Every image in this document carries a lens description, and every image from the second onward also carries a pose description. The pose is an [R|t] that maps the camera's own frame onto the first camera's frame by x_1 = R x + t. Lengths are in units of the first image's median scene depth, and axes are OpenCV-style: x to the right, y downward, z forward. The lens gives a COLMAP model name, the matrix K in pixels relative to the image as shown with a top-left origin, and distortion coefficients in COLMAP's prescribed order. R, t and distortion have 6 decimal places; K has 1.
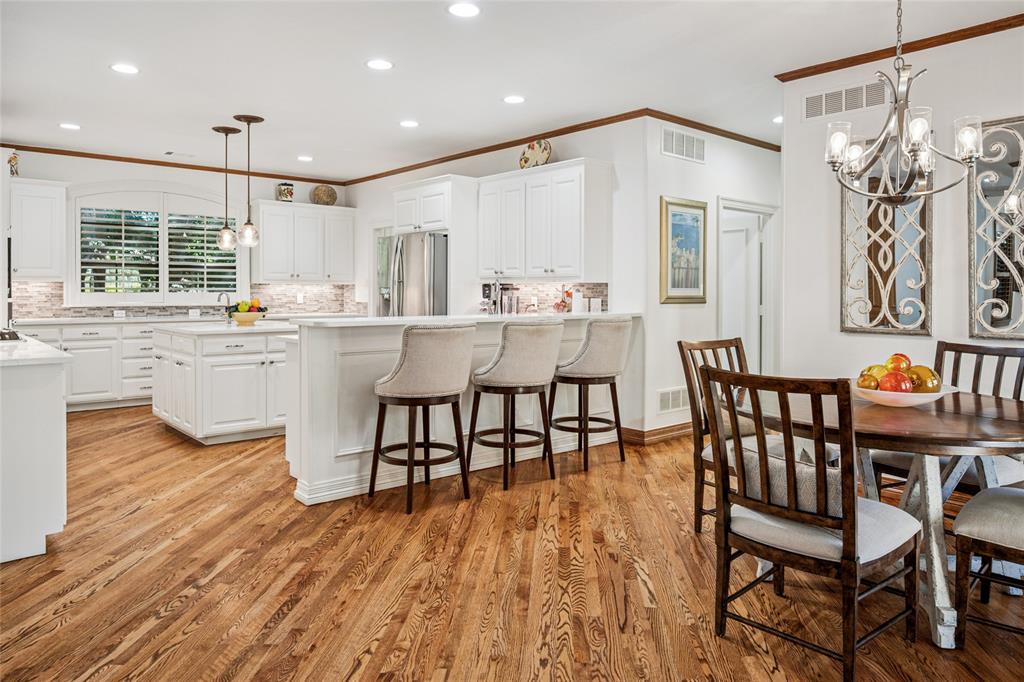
lens RADIAL K [[692.4, 0, 510.9], [0, 692.4, 297.3], [0, 0, 1]] dist [-0.005127, -0.000082]
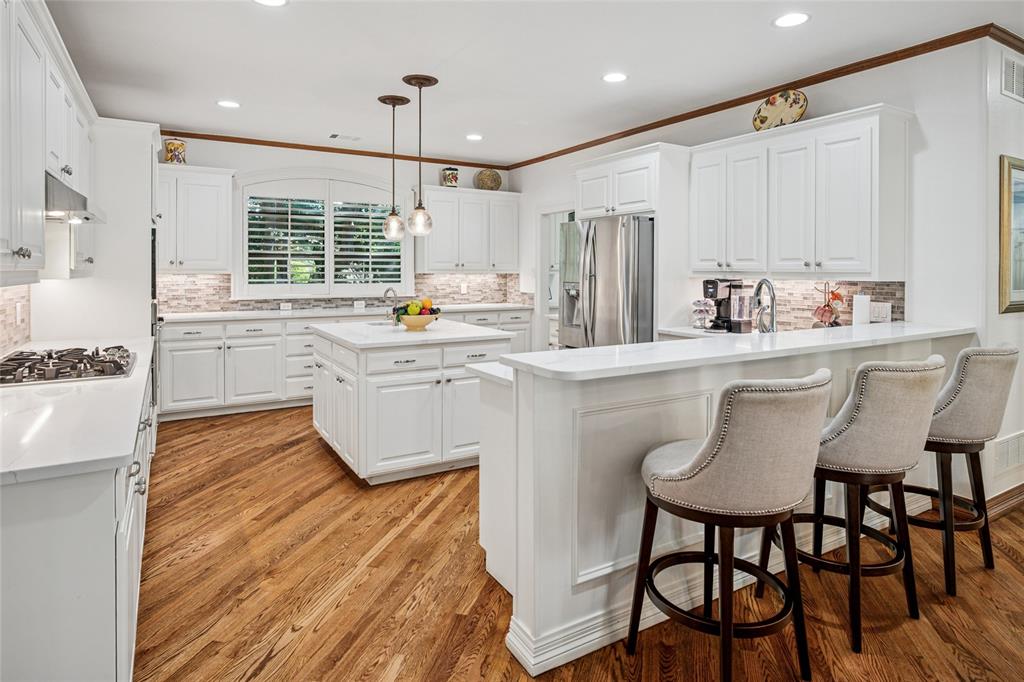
lens RADIAL K [[578.0, 0, 513.6], [0, 578.0, 272.6], [0, 0, 1]] dist [-0.003683, -0.000482]
pose [[0.984990, 0.000490, -0.172612, -0.145431], [-0.001030, 0.999995, -0.003038, -0.026446], [0.172609, 0.003170, 0.984985, 0.330217]]
